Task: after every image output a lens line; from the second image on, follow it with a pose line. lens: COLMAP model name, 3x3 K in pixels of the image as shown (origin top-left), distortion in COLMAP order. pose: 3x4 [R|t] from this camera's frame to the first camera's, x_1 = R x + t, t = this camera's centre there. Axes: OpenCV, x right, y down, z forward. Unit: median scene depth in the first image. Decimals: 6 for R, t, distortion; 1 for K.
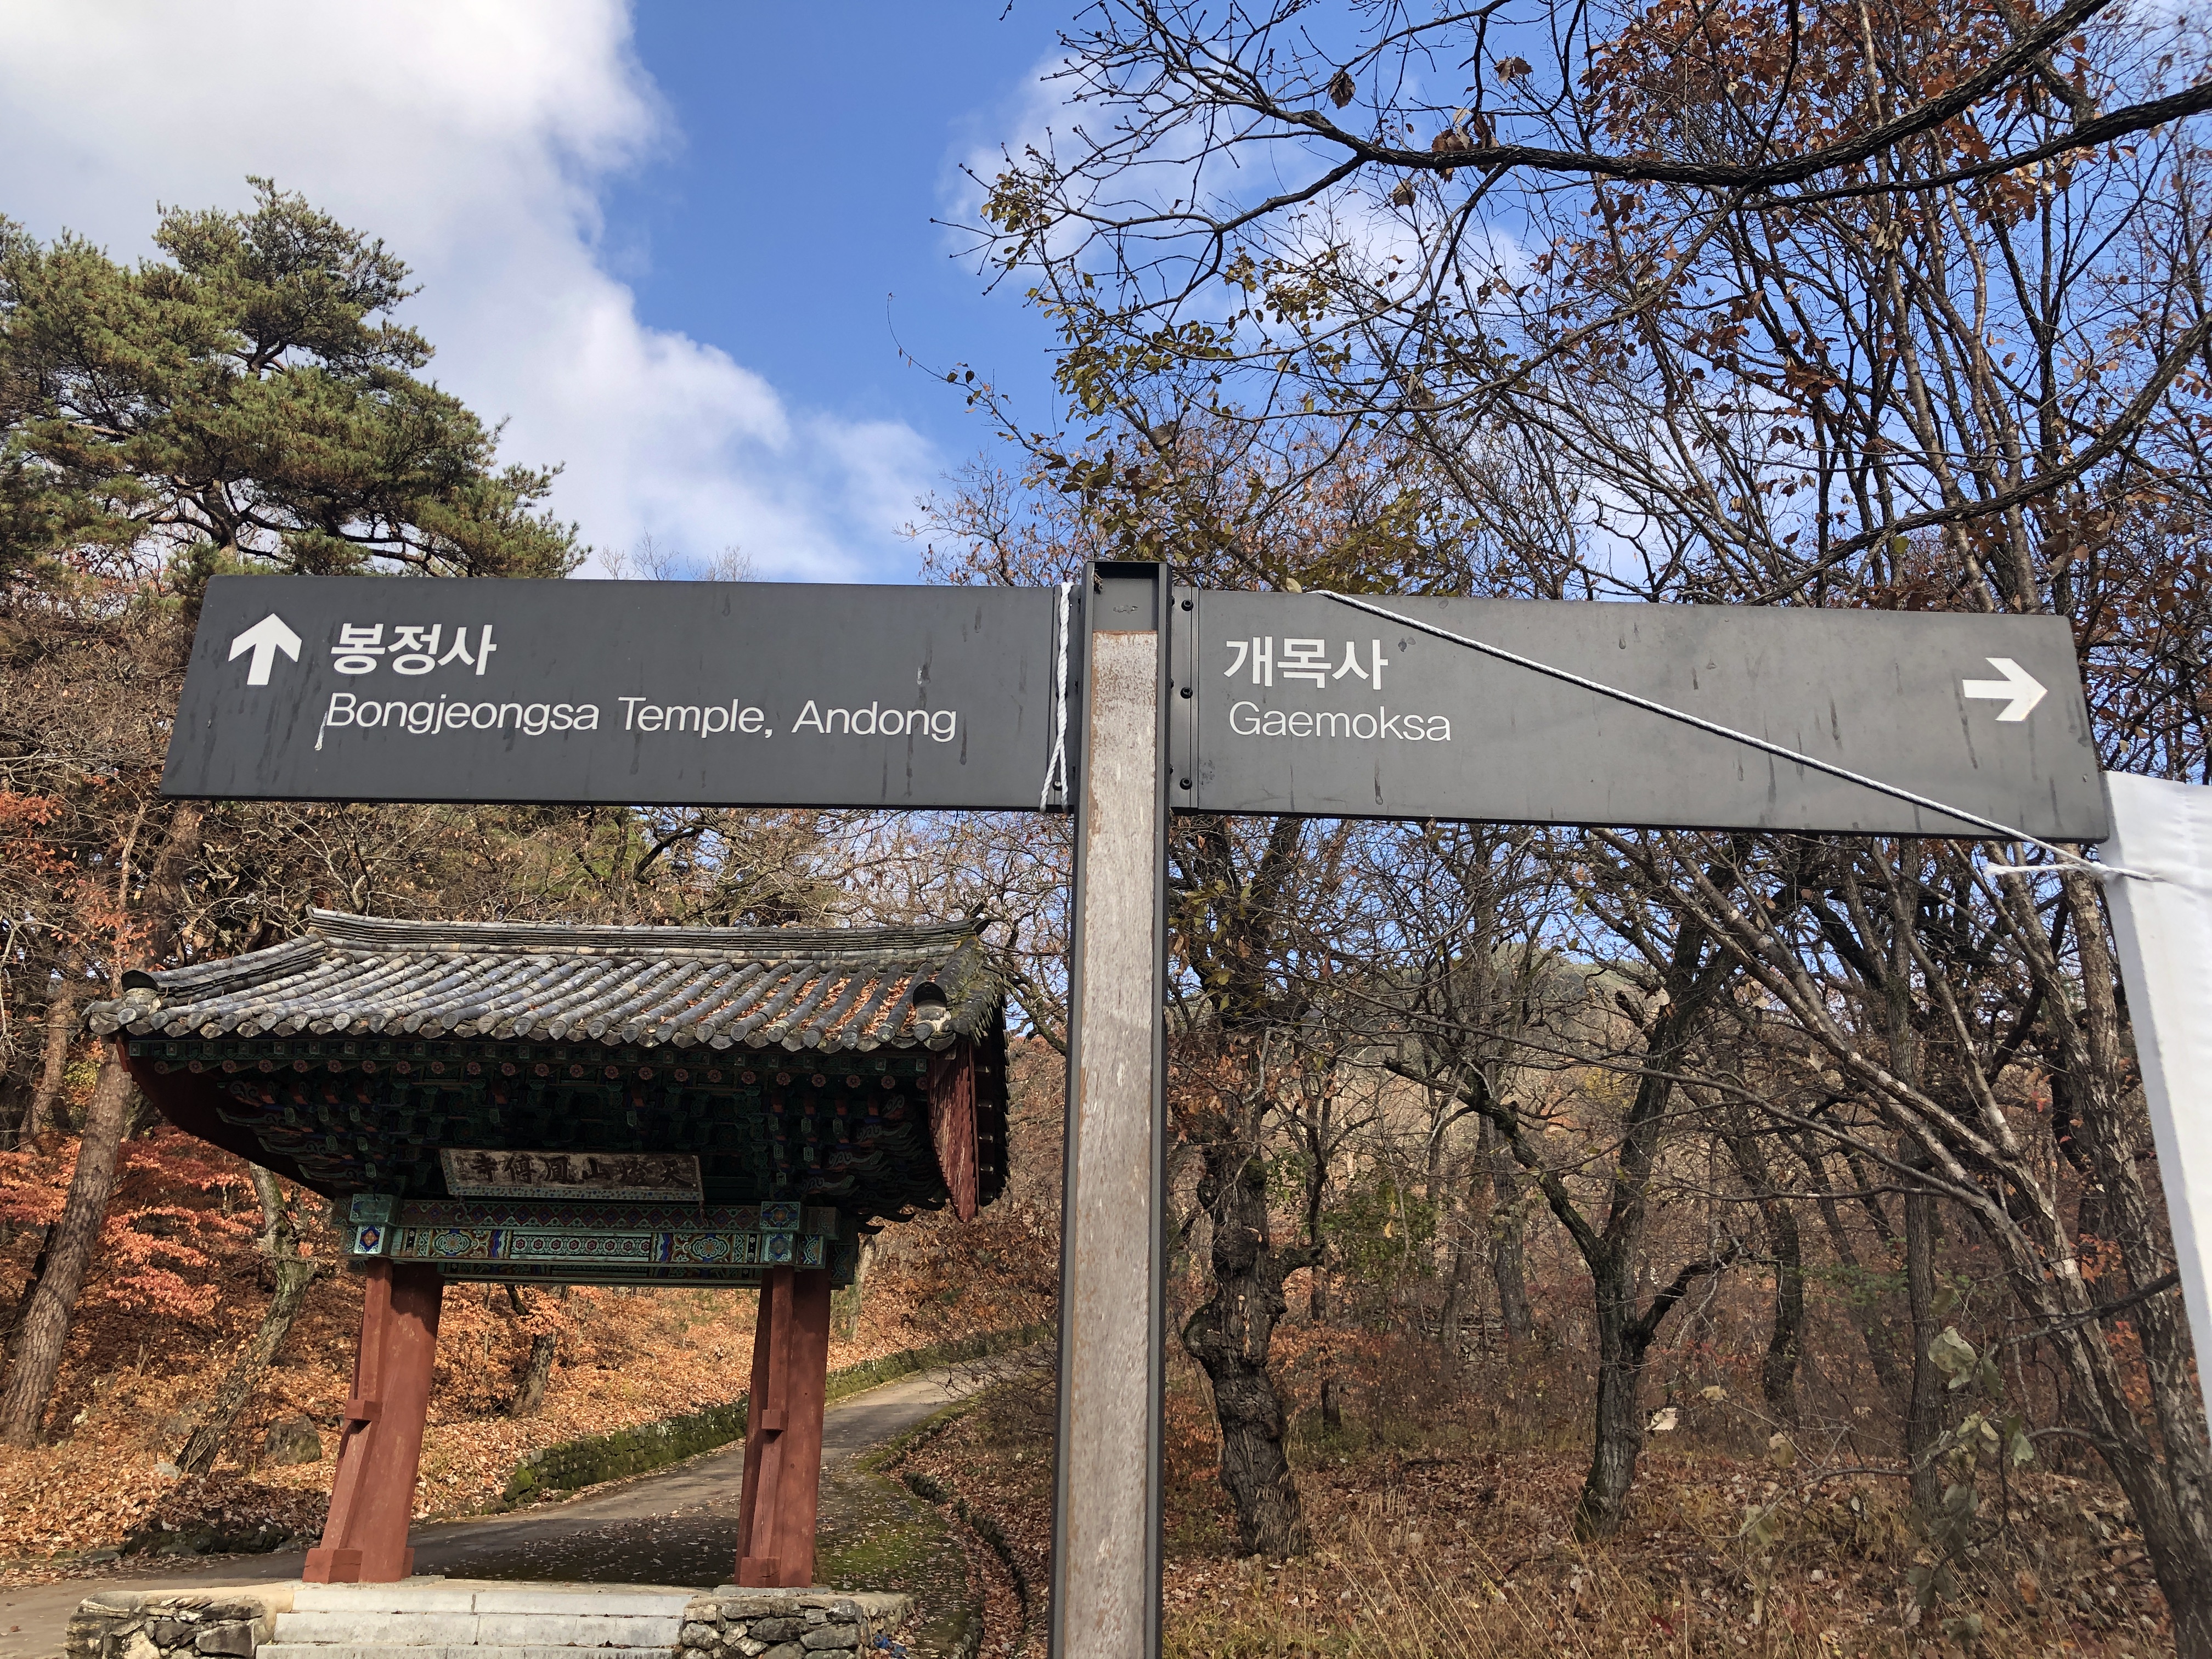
lens RADIAL K [[1792.9, 0, 1083.8], [0, 1792.9, 824.8], [0, 0, 1]] dist [0.045470, -0.053639]
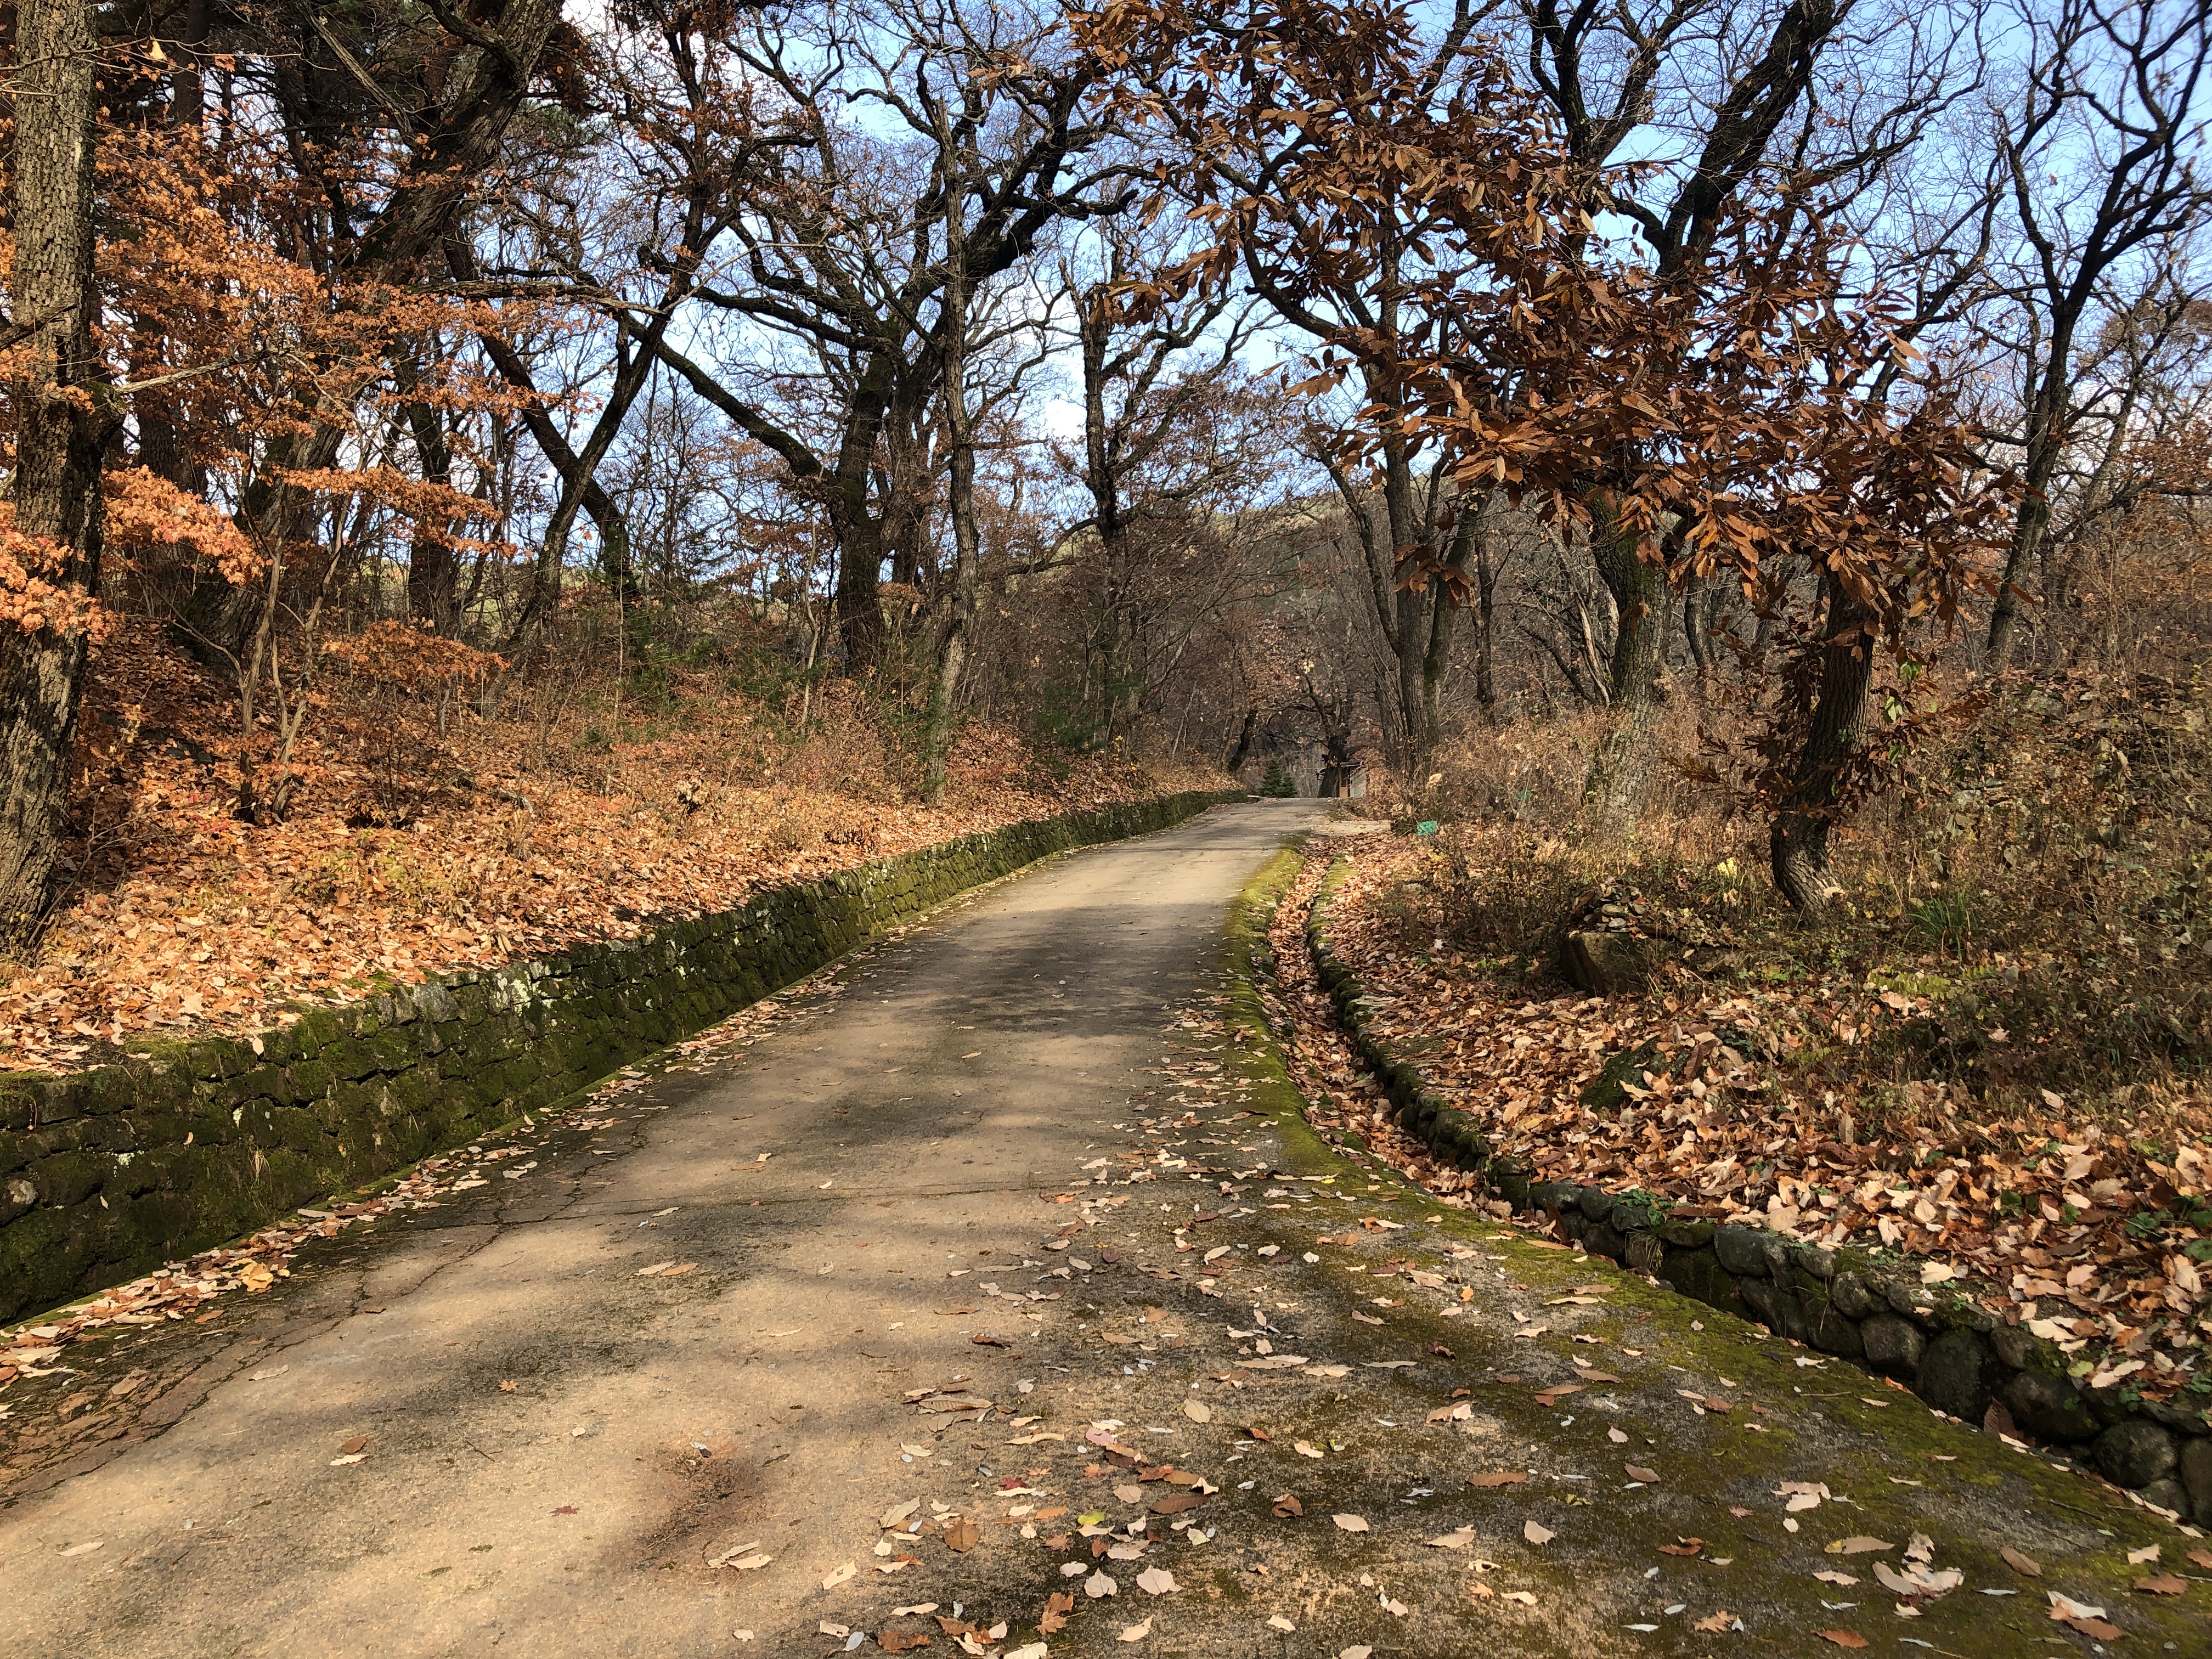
lens RADIAL K [[1792.9, 0, 1105.1], [0, 1792.9, 831.6], [0, 0, 1]] dist [0.045470, -0.053639]
pose [[0.999385, -0.019368, 0.029237, -0.277172], [0.011001, 0.964722, 0.263041, 0.450078], [-0.033300, -0.262558, 0.964341, 1.390059]]
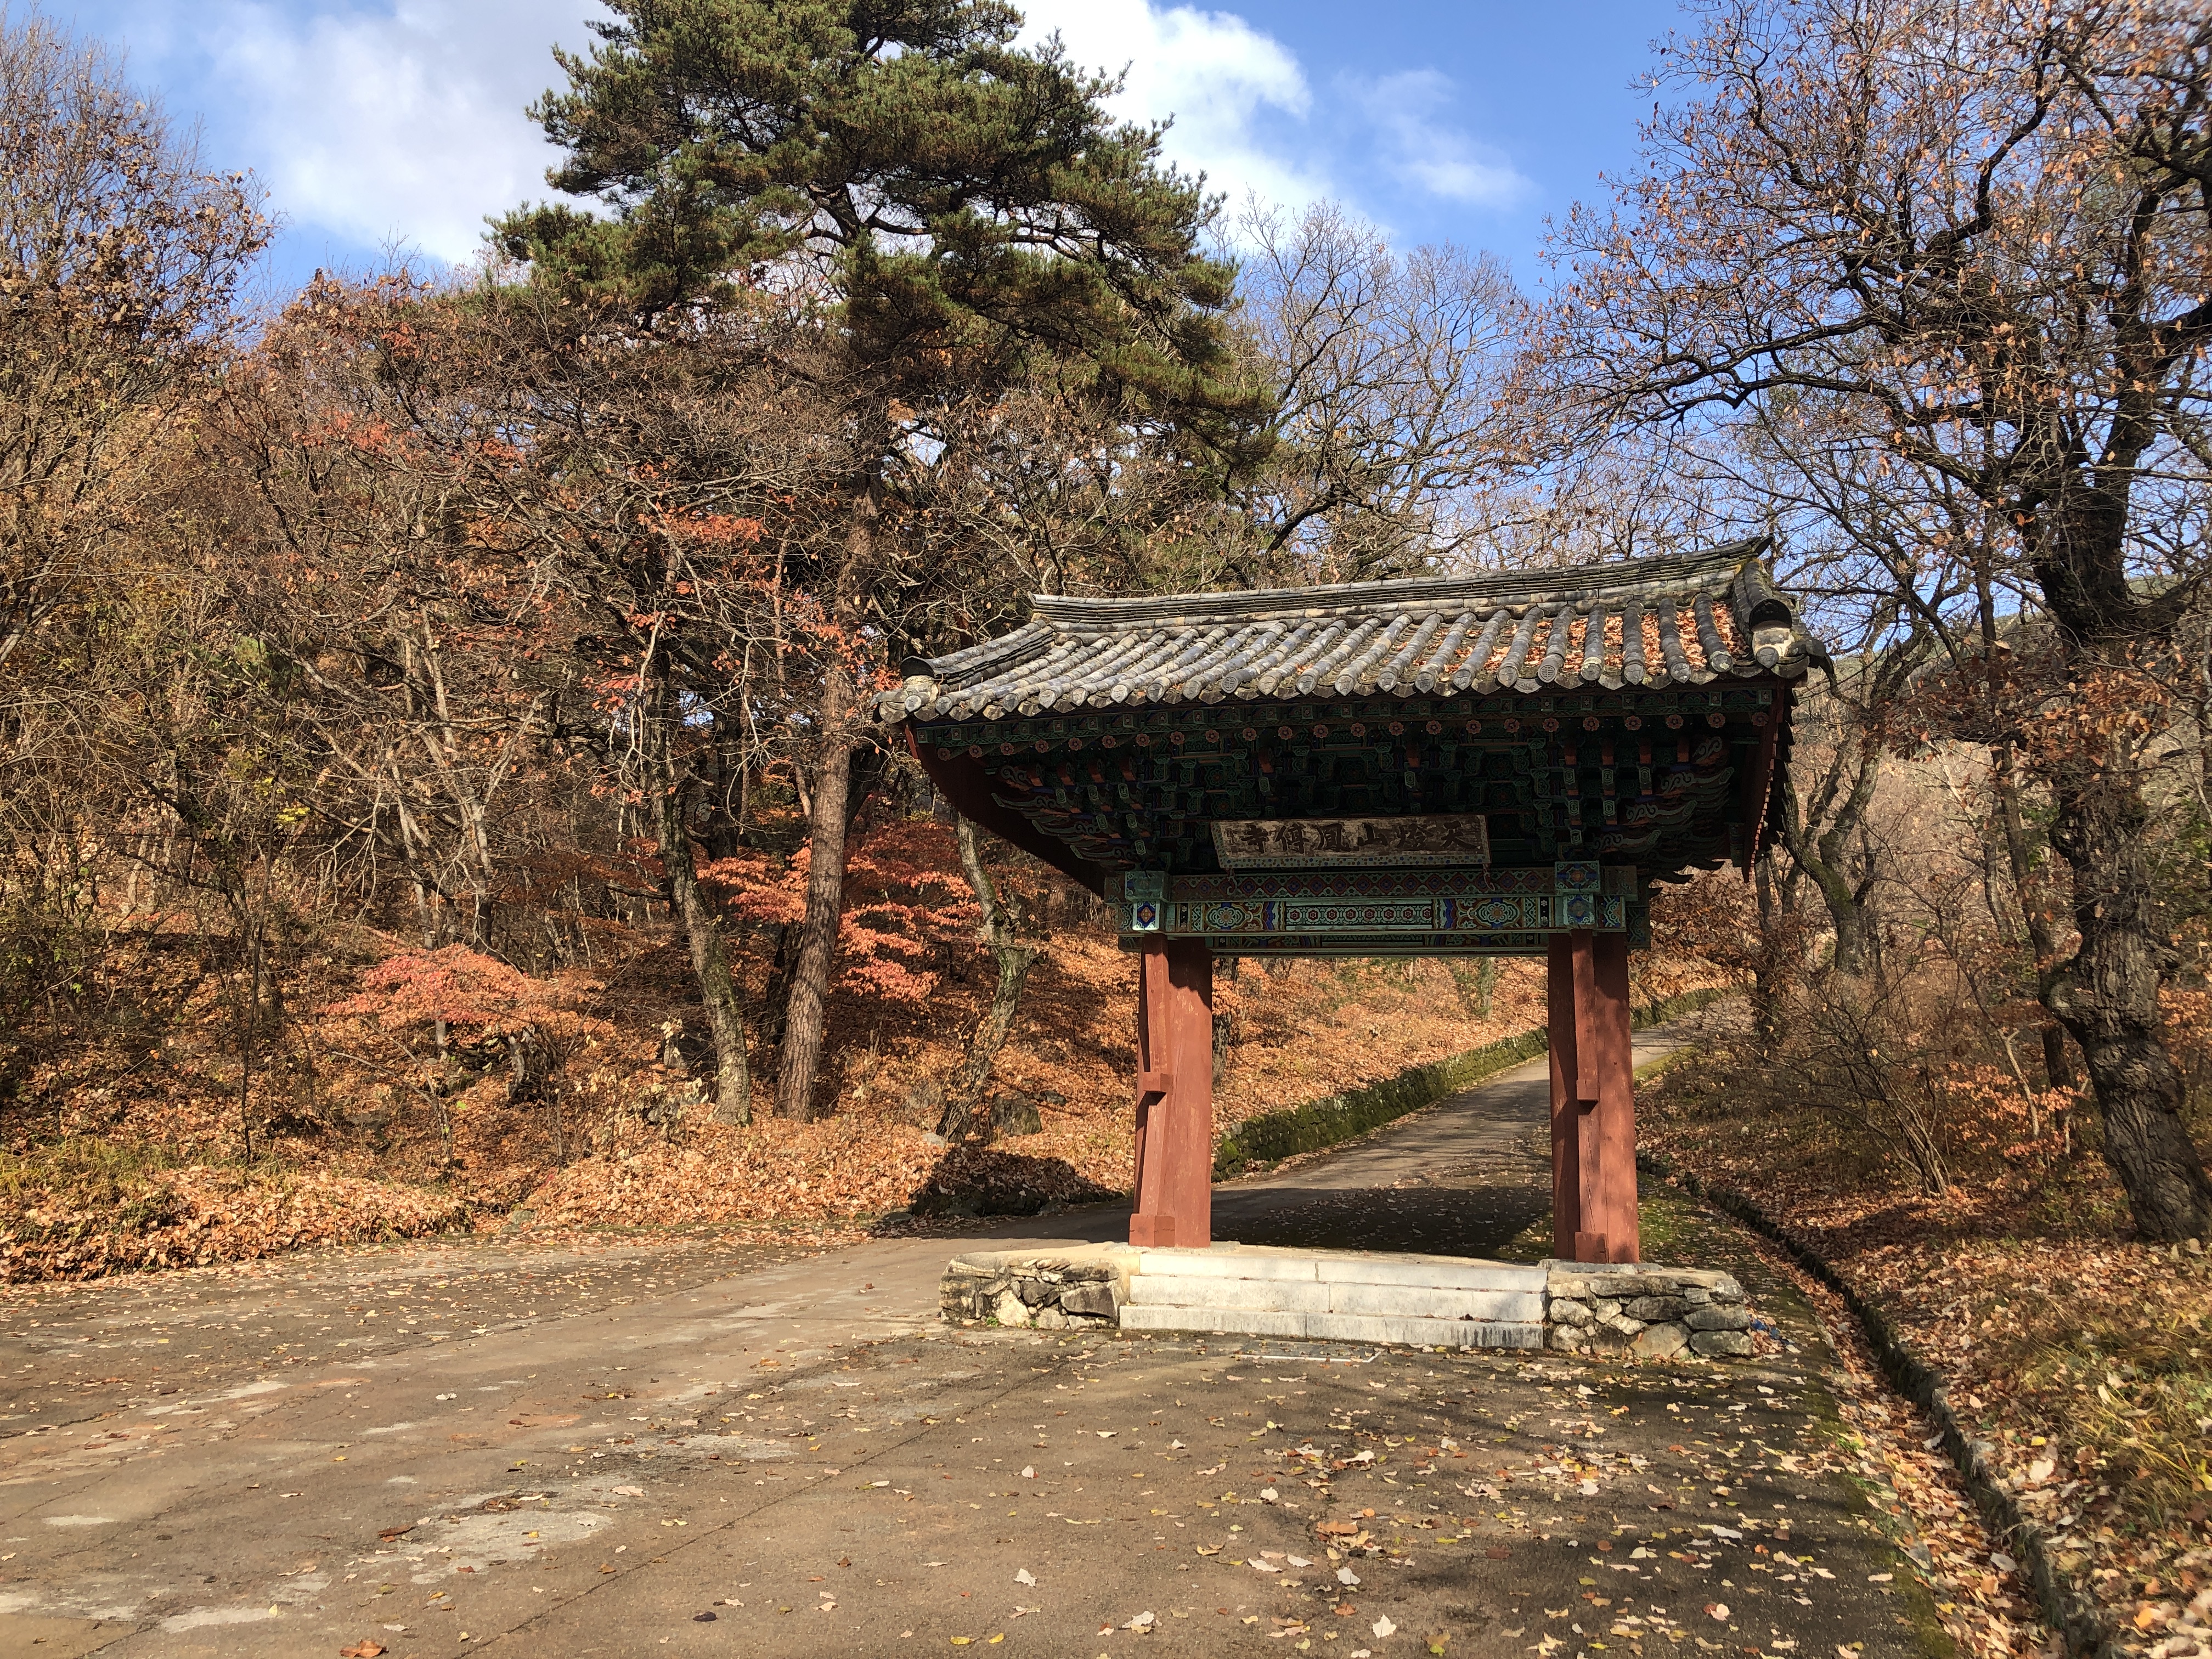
lens RADIAL K [[1792.9, 0, 1097.8], [0, 1792.9, 803.0], [0, 0, 1]] dist [0.045470, -0.053639]
pose [[0.956091, -0.055152, -0.287834, -0.125172], [0.099459, 0.984907, 0.141654, 0.024983], [0.275677, -0.164062, 0.947146, 0.069534]]
